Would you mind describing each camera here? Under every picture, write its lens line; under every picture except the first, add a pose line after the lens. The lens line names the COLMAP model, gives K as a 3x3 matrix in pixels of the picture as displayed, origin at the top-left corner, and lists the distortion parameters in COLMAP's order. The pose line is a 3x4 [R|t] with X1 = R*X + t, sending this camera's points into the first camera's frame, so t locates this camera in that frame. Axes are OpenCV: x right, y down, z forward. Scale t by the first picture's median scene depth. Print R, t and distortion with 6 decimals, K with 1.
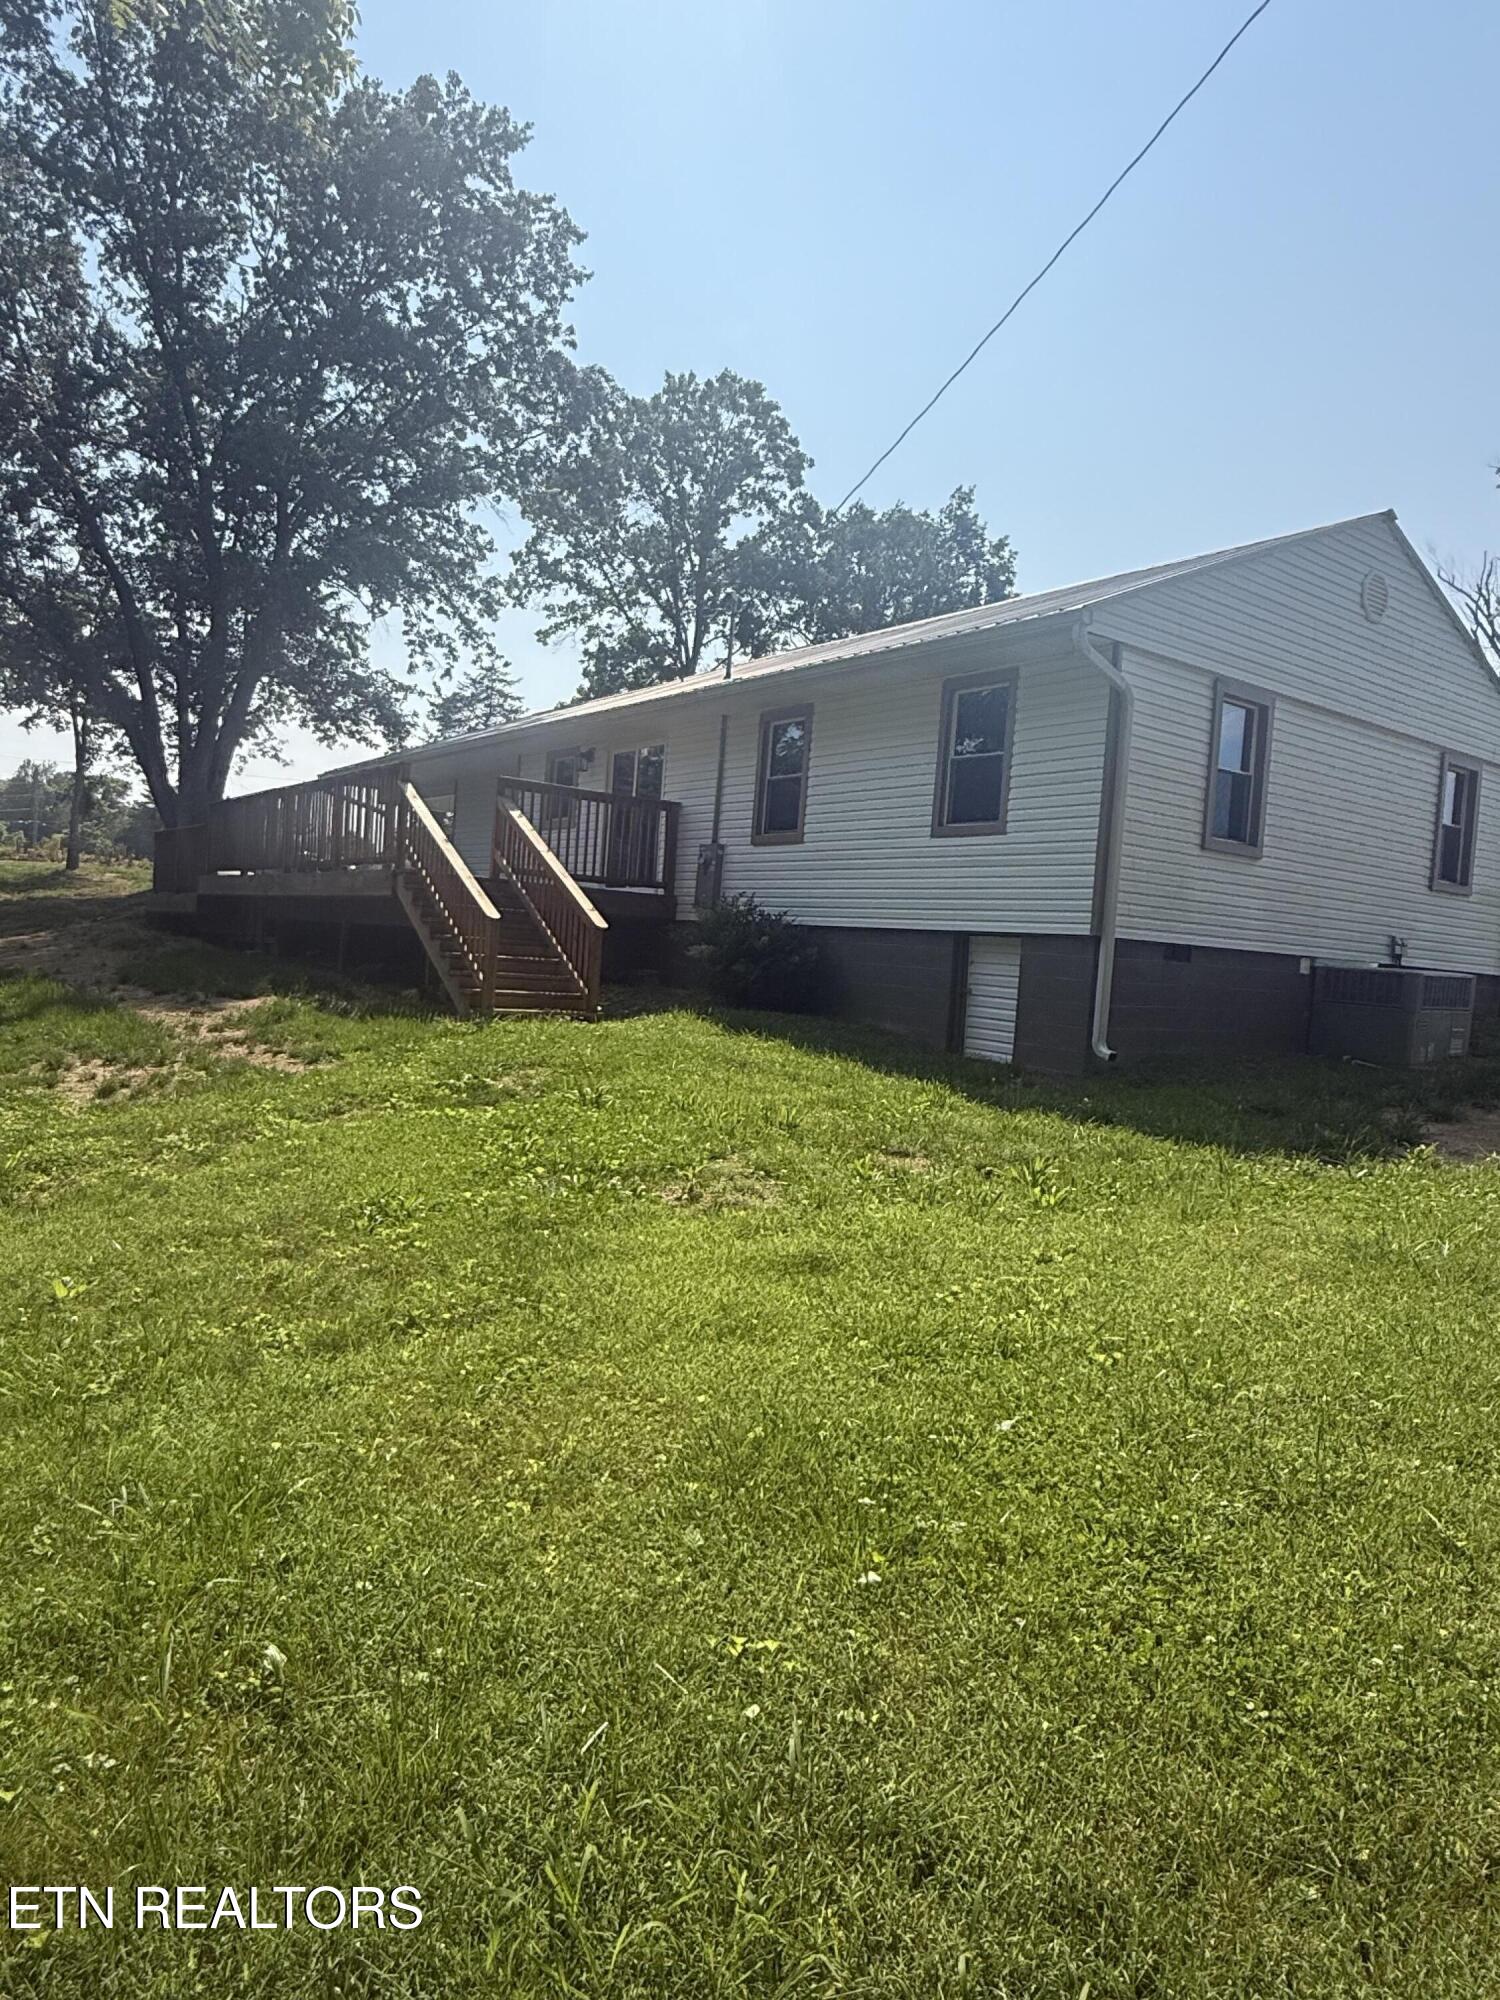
lens RADIAL K [[1287.5, 0, 750.0], [0, 1287.5, 1000.0], [0, 0, 1]] dist [-0.003277, -0.000204]
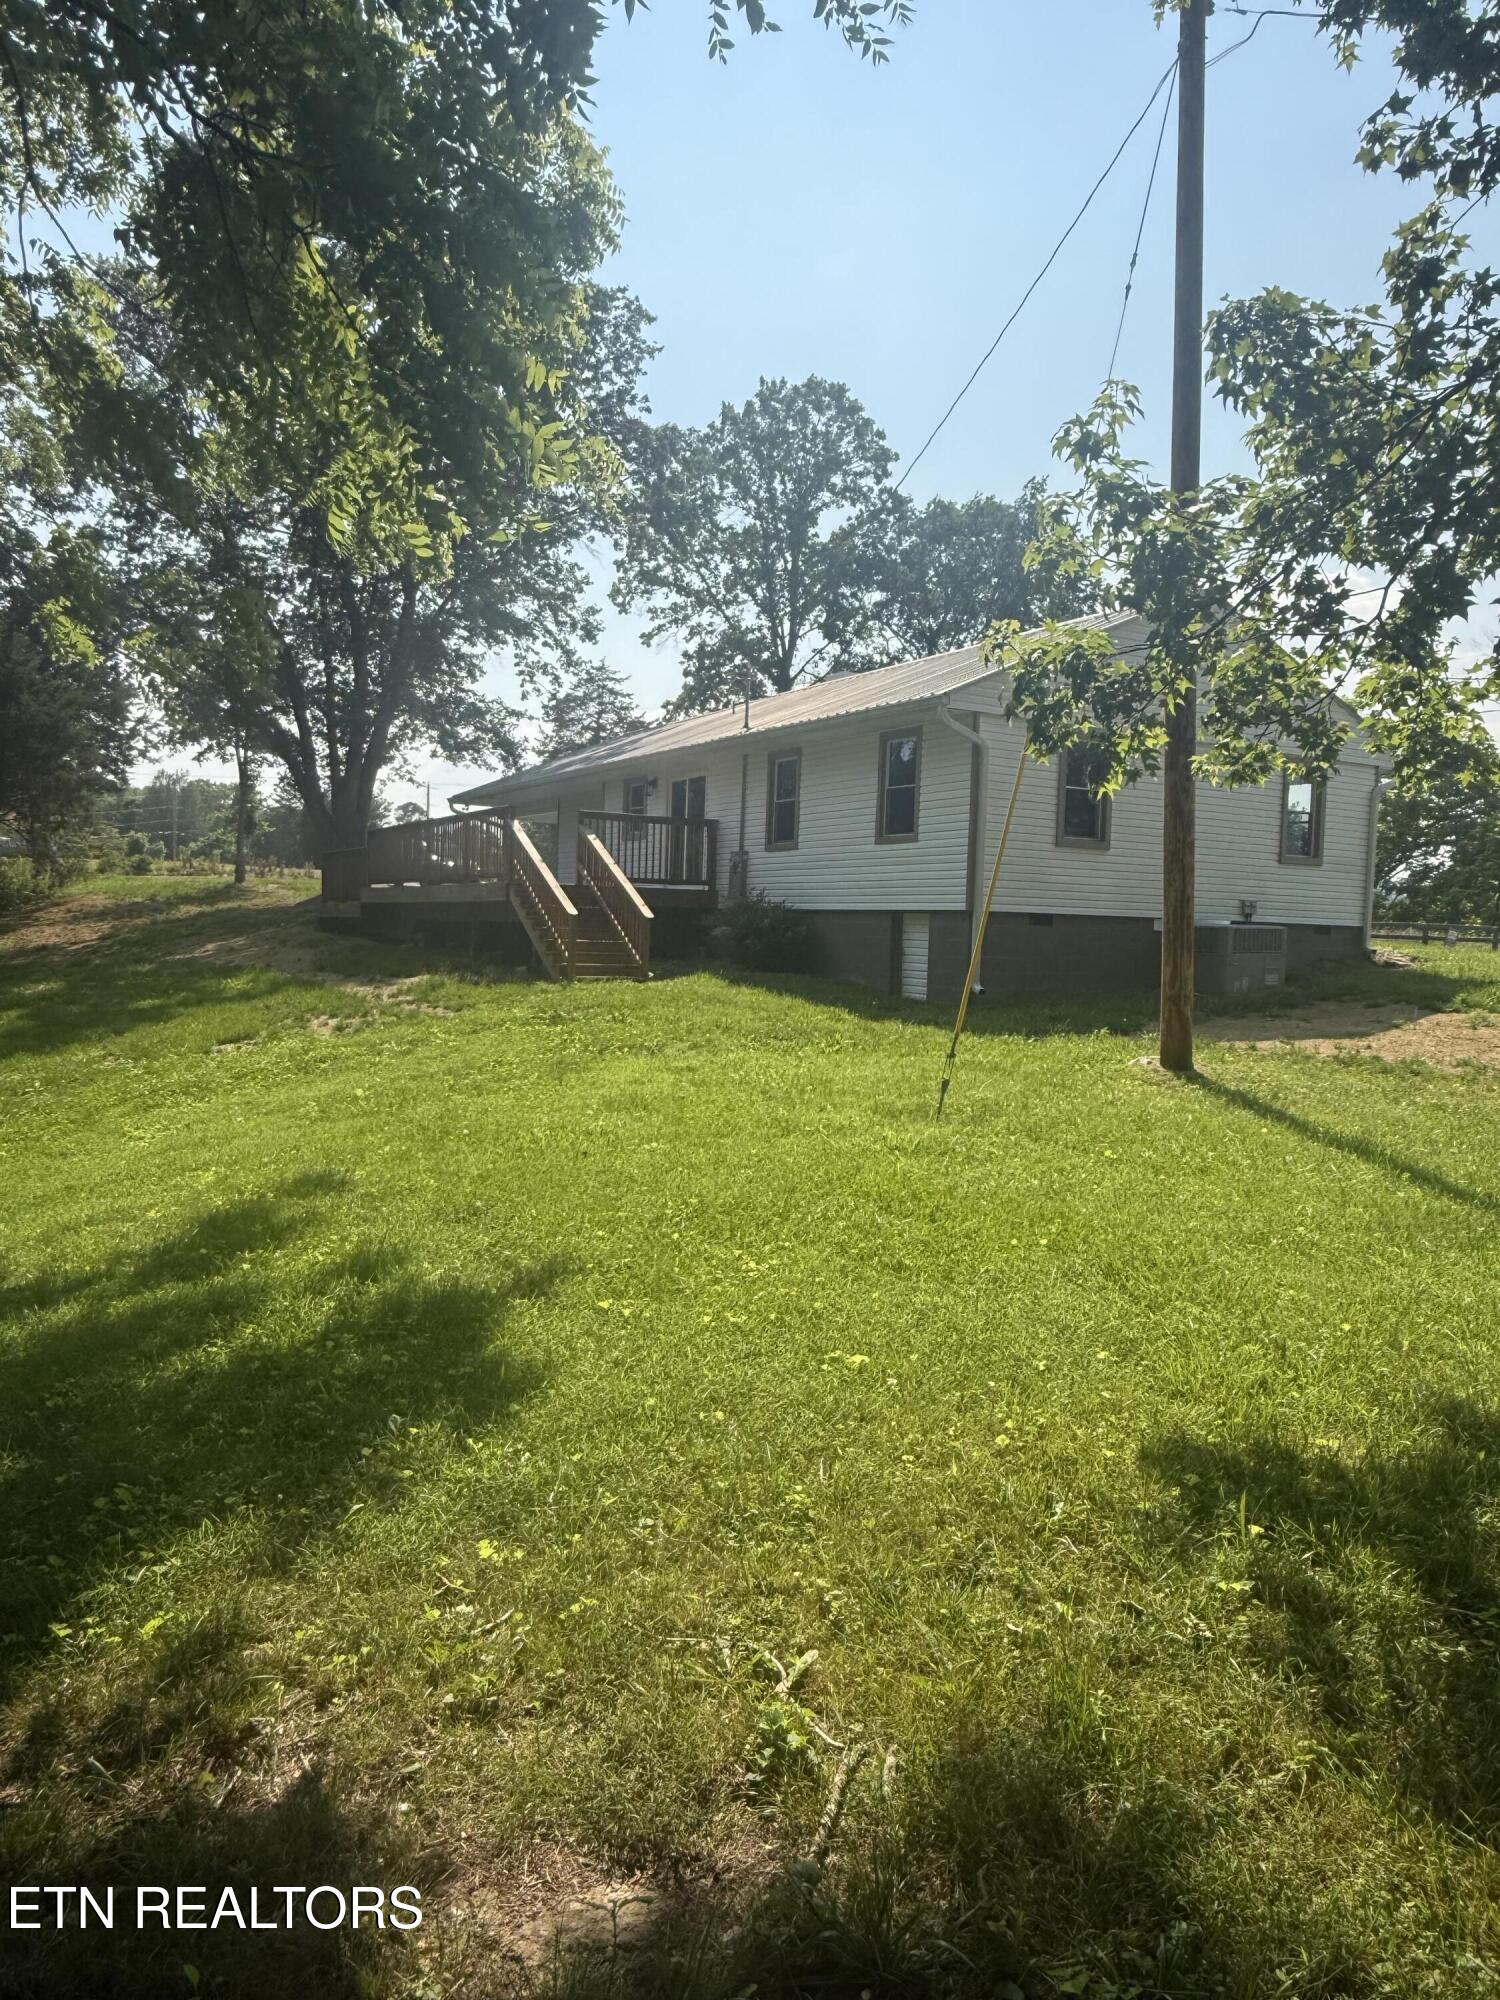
lens RADIAL K [[1325.0, 0, 750.0], [0, 1325.0, 1000.0], [0, 0, 1]] dist [-0.021235, -0.001516]
pose [[0.994349, -0.033909, -0.100603, 0.045714], [0.035144, 0.999327, 0.010537, 0.007774], [0.100178, -0.014013, 0.994871, -0.147560]]
